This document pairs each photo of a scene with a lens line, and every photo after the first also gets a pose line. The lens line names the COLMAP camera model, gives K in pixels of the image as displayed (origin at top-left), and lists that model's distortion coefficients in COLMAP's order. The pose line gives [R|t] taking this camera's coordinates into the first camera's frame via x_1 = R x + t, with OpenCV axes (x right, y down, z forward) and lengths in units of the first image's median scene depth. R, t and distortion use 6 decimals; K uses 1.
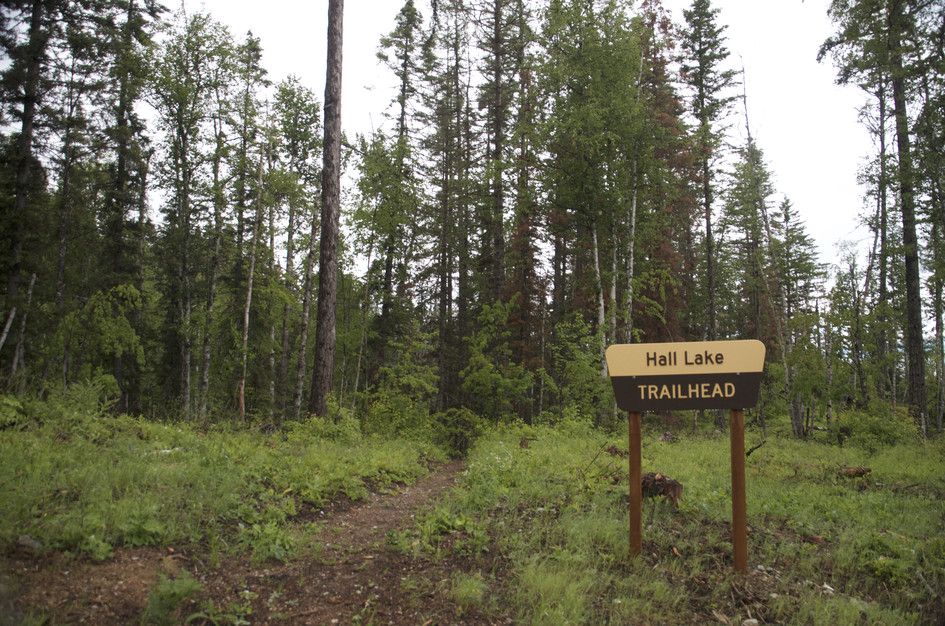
lens RADIAL K [[755.4, 0, 472.5], [0, 755.4, 313.0], [0, 0, 1]] dist [-0.159077, 0.140225]
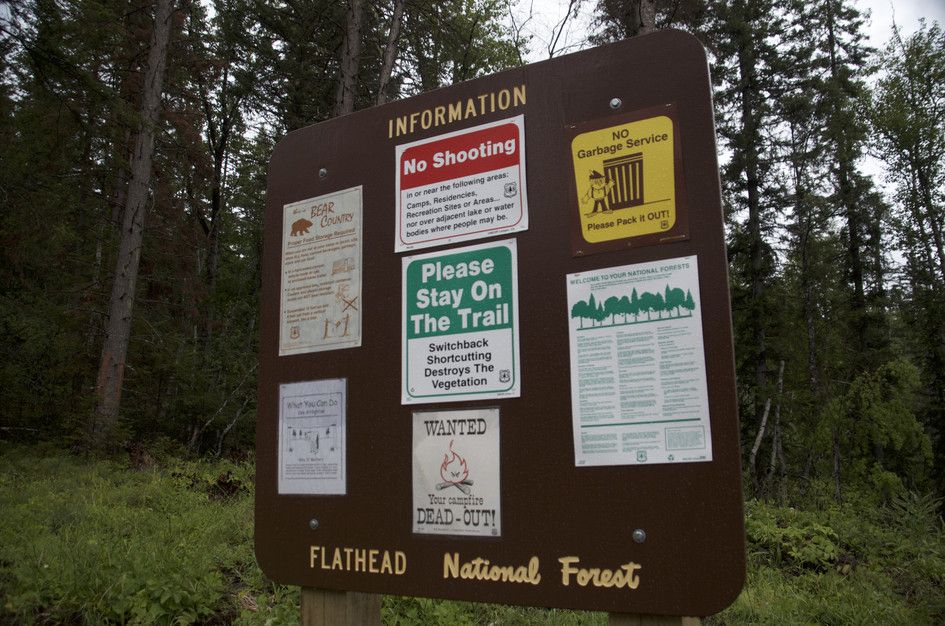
lens RADIAL K [[755.4, 0, 472.5], [0, 755.4, 313.0], [0, 0, 1]] dist [-0.159077, 0.140225]
pose [[0.609248, -0.151004, -0.778470, -0.090797], [0.062308, 0.987782, -0.142841, -0.003809], [0.790528, 0.038521, 0.611213, 0.095005]]
